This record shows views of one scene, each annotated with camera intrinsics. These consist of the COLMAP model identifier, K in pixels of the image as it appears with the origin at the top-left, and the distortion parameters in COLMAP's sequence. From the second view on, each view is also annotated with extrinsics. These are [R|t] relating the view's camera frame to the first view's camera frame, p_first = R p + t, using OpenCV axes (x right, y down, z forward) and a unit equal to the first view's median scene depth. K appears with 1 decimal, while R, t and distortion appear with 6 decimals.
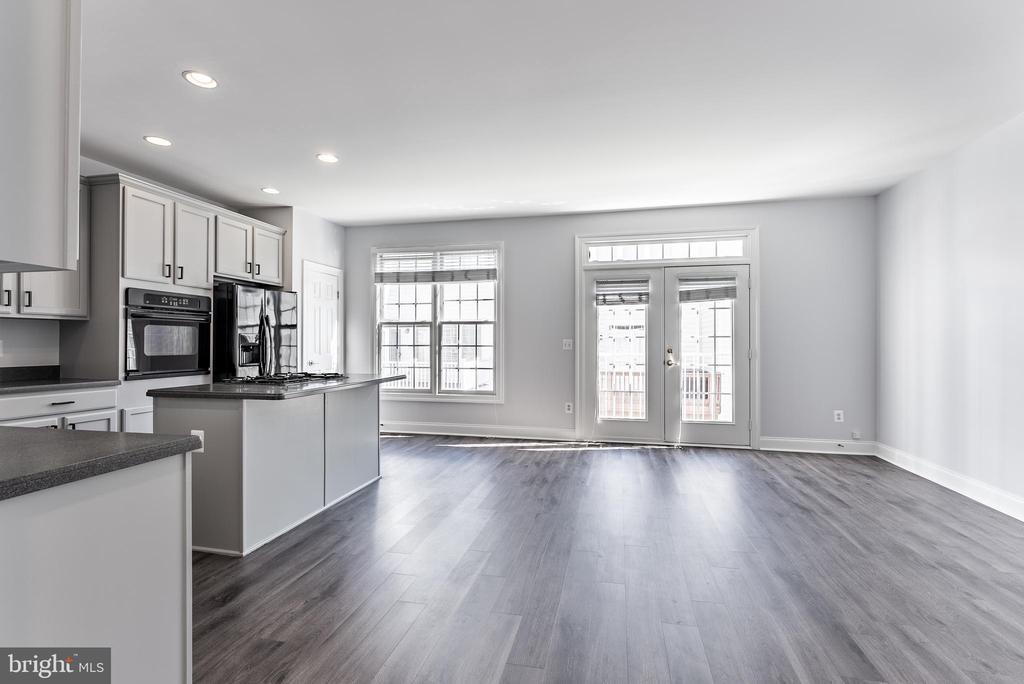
lens RADIAL K [[456.2, 0, 499.5], [0, 456.2, 344.9], [0, 0, 1]] dist [0.011288, -0.004268]
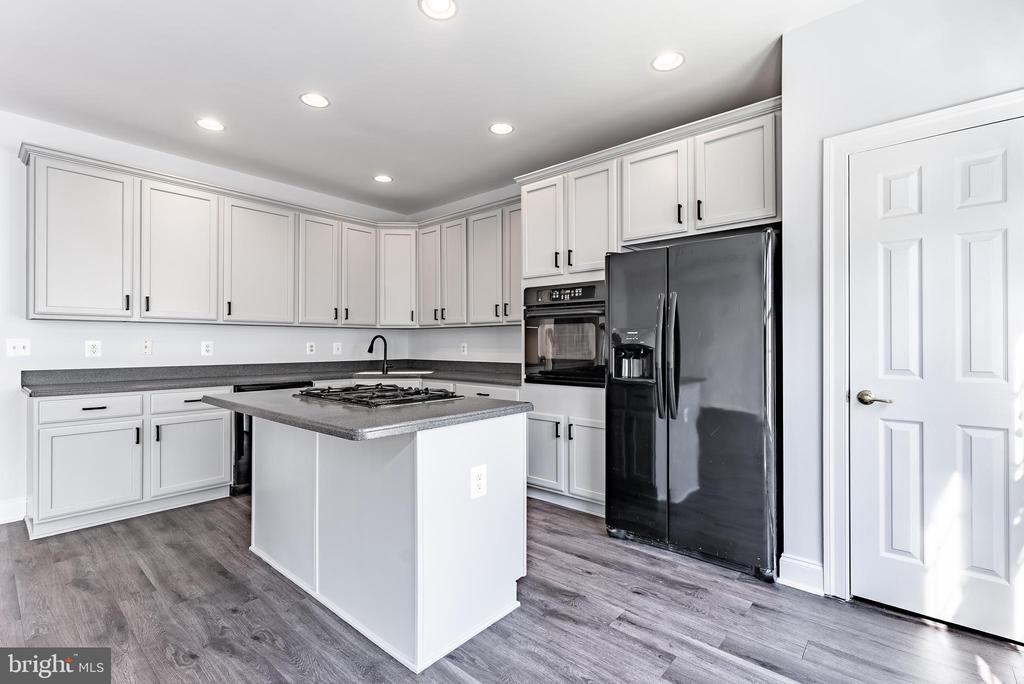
lens RADIAL K [[456.2, 0, 512.5], [0, 456.2, 340.1], [0, 0, 1]] dist [0.011288, -0.004268]
pose [[-0.440748, -0.011268, -0.897560, 0.069838], [-0.002061, 0.999931, -0.011541, -0.001671], [0.897628, -0.003237, -0.440741, 1.172816]]
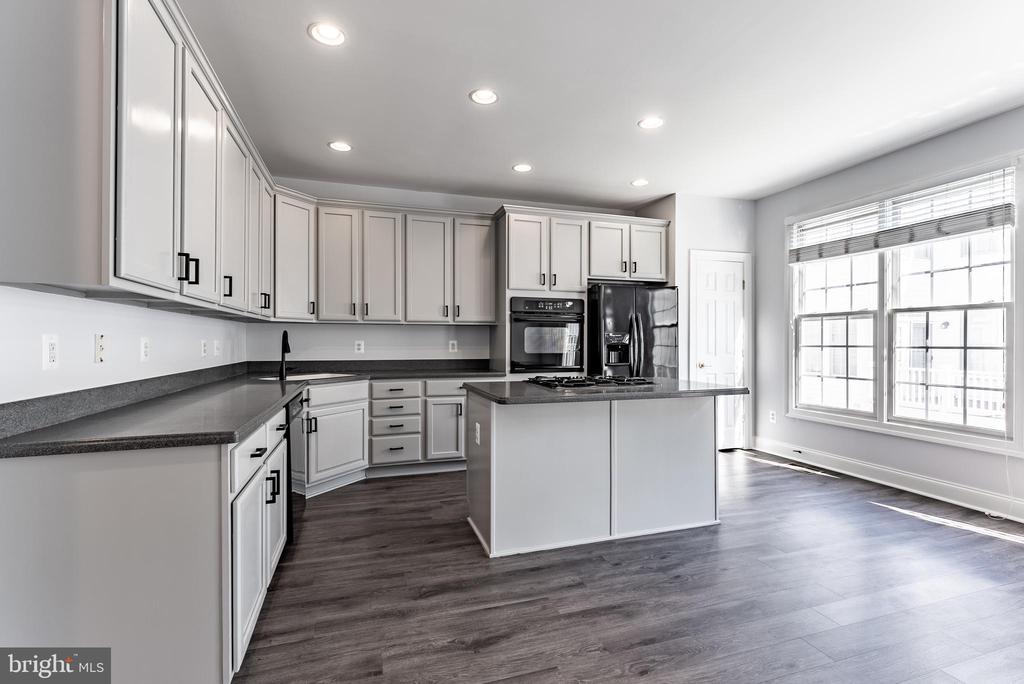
lens RADIAL K [[456.2, 0, 520.3], [0, 456.2, 342.9], [0, 0, 1]] dist [0.011288, -0.004268]
pose [[0.539932, -0.000927, -0.841708, 0.179746], [-0.003417, 0.999989, -0.003293, 0.000444], [0.841702, 0.004654, 0.539922, 0.305644]]
